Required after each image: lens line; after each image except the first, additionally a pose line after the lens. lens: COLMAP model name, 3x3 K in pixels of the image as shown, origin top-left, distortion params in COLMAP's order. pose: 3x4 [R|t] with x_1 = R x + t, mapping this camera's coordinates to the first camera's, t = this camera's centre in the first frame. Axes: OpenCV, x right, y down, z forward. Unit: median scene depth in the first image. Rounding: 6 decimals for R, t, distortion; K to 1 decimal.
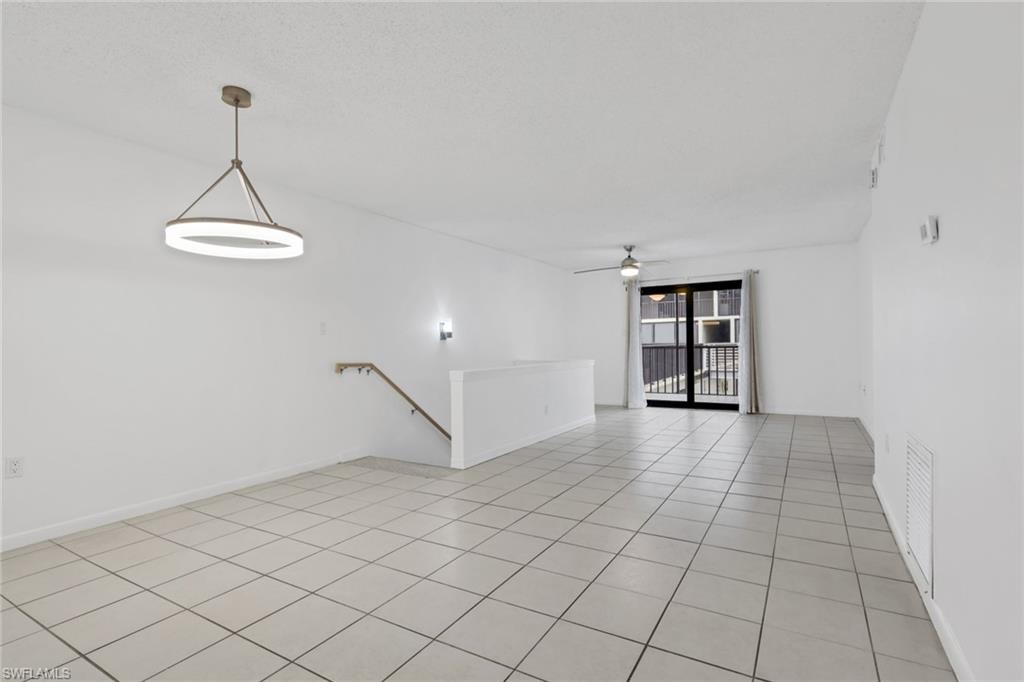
lens RADIAL K [[498.9, 0, 512.0], [0, 498.9, 341.0], [0, 0, 1]] dist [-0.015038, 0.000230]
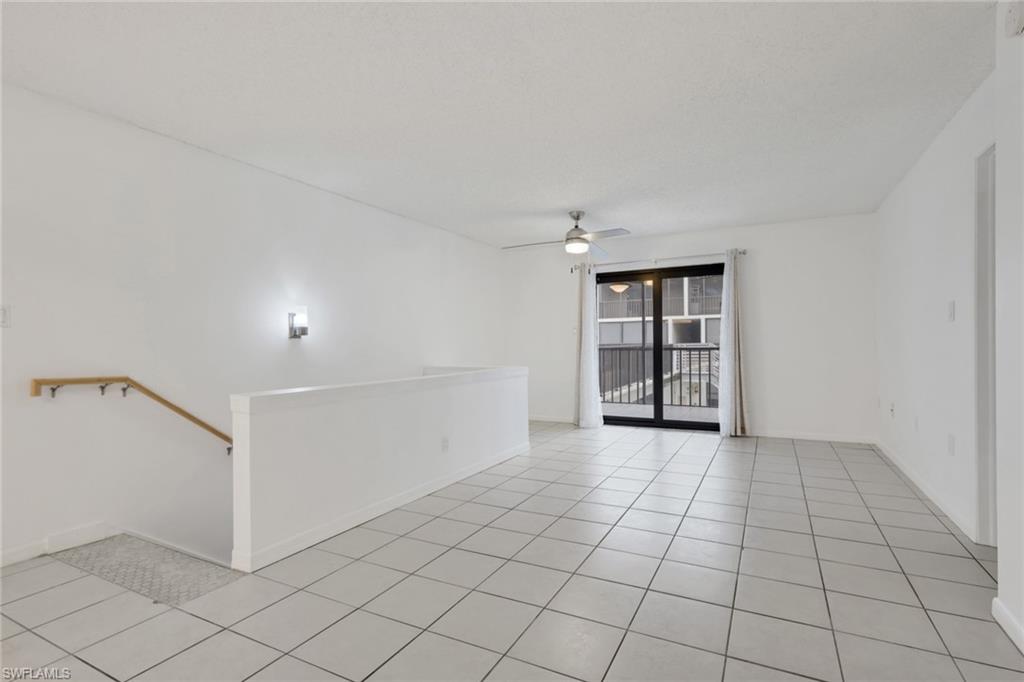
lens RADIAL K [[500.2, 0, 512.0], [0, 500.2, 341.0], [0, 0, 1]] dist [0.001268, -0.000211]
pose [[0.998410, 0.004301, 0.056213, 0.085006], [-0.004356, 0.999990, 0.000854, -0.000475], [-0.056209, -0.001098, 0.998418, 0.227959]]
